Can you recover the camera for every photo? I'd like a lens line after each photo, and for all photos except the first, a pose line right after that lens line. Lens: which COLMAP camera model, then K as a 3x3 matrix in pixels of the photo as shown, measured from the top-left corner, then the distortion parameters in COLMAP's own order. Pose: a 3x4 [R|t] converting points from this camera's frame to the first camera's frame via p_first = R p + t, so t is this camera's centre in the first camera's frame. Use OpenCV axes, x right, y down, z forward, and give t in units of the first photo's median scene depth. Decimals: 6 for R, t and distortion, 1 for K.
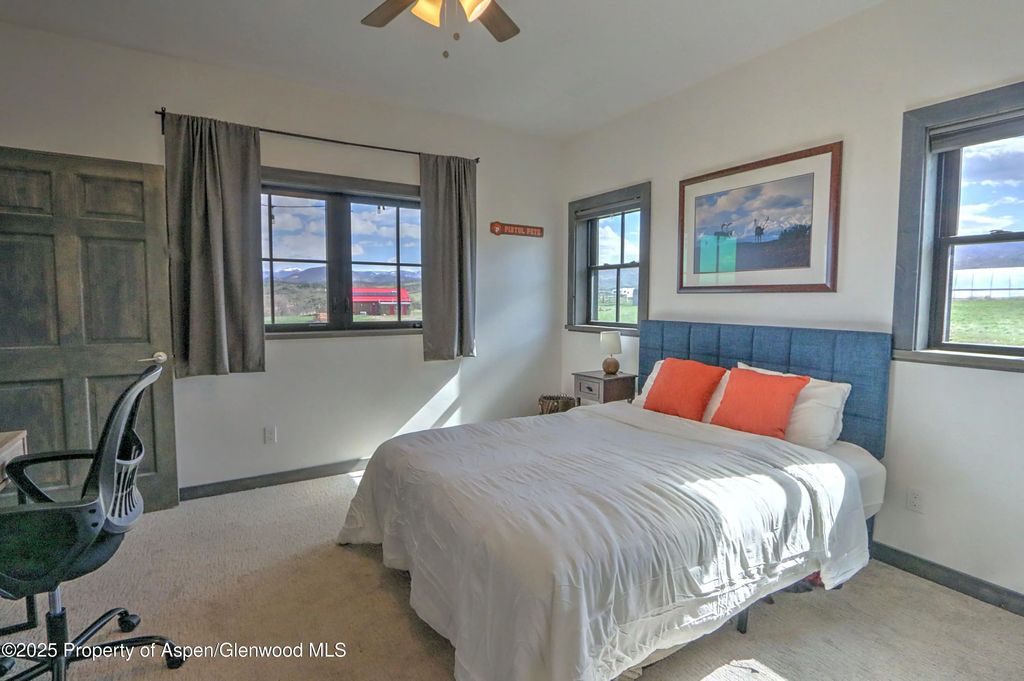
lens RADIAL K [[484.4, 0, 509.2], [0, 484.4, 337.2], [0, 0, 1]] dist [-0.012386, -0.001106]
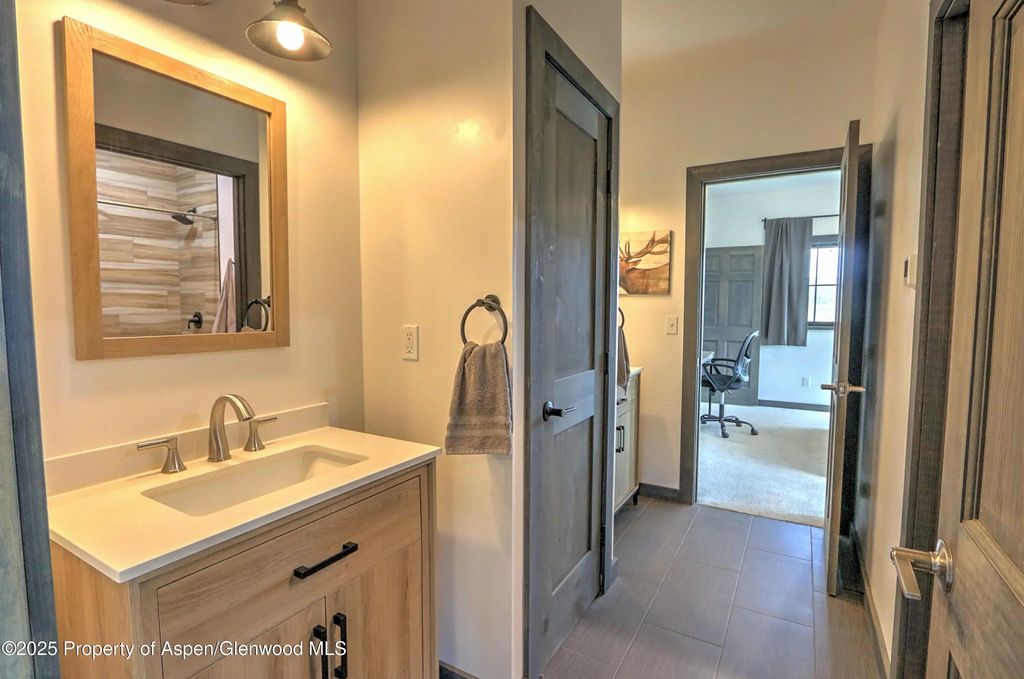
lens RADIAL K [[484.4, 0, 514.0], [0, 484.4, 339.3], [0, 0, 1]] dist [-0.012386, -0.001106]
pose [[0.469618, 0.058697, -0.880917, 0.656084], [-0.065514, 0.997353, 0.031530, 0.064337], [0.880436, 0.042905, 0.472220, -0.946895]]
